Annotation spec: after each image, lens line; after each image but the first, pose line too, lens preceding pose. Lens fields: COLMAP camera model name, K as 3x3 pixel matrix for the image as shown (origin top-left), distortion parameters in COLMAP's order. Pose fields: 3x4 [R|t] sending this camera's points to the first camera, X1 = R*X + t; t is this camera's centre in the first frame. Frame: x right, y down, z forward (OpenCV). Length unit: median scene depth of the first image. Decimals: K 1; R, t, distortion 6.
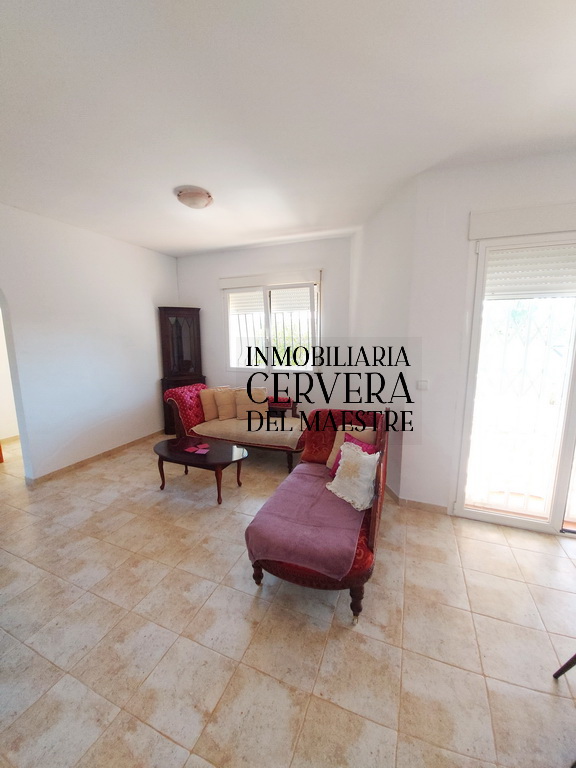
lens RADIAL K [[304.0, 0, 288.0], [0, 304.0, 384.0], [0, 0, 1]] dist [0.001442, -0.011620]
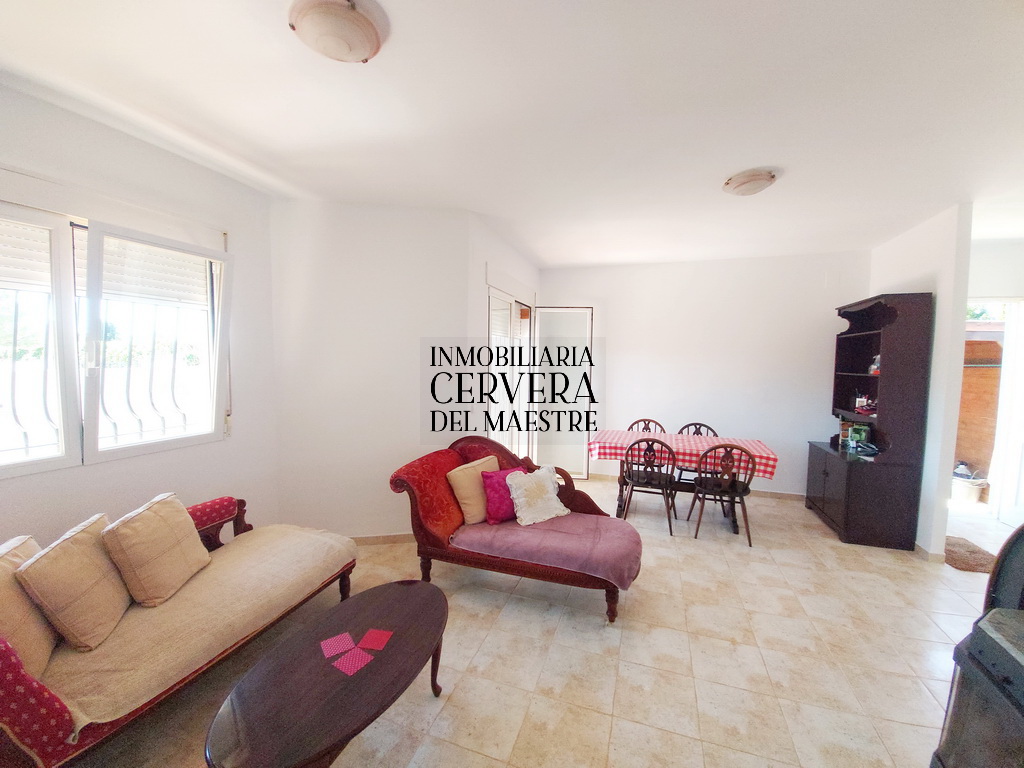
lens RADIAL K [[404.7, 0, 509.7], [0, 404.7, 388.5], [0, 0, 1]] dist [-0.001205, -0.009615]
pose [[-0.052897, -0.063725, 0.996565, -1.461276], [0.146200, 0.986714, 0.070855, -0.221398], [-0.987840, 0.149446, -0.042877, 1.427915]]
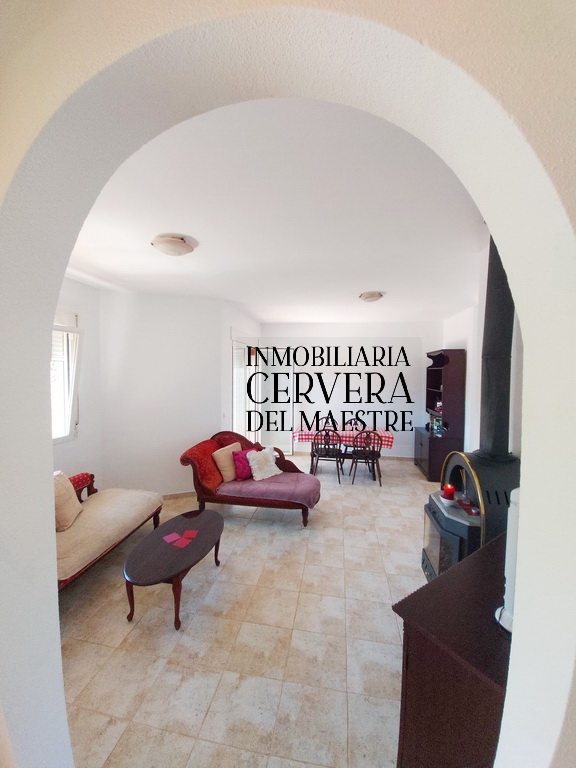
lens RADIAL K [[304.0, 0, 288.0], [0, 304.0, 384.0], [0, 0, 1]] dist [0.001442, -0.011620]
pose [[-0.225097, -0.037103, 0.973630, -2.050515], [0.146204, 0.986674, 0.071401, -0.369169], [-0.963304, 0.158421, -0.216673, 1.539086]]
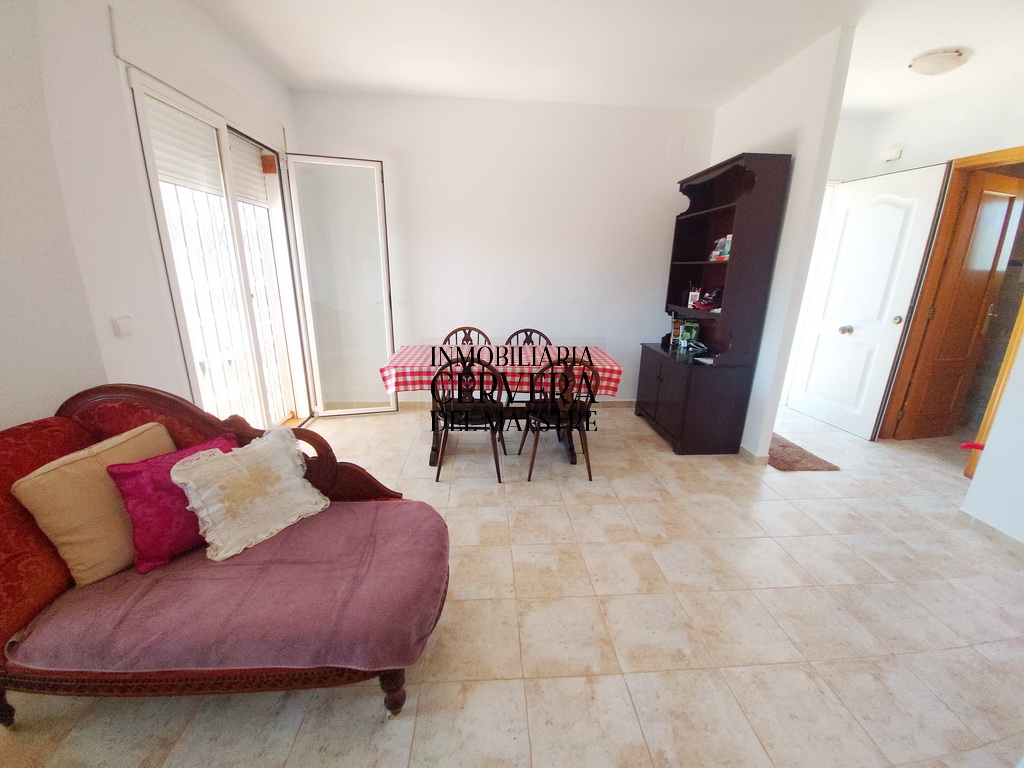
lens RADIAL K [[404.7, 0, 509.7], [0, 404.7, 388.5], [0, 0, 1]] dist [-0.001205, -0.009615]
pose [[-0.437798, -0.258924, 0.860983, -0.715105], [0.128870, 0.929673, 0.345109, -0.073789], [-0.889790, 0.262043, -0.373641, 1.067097]]
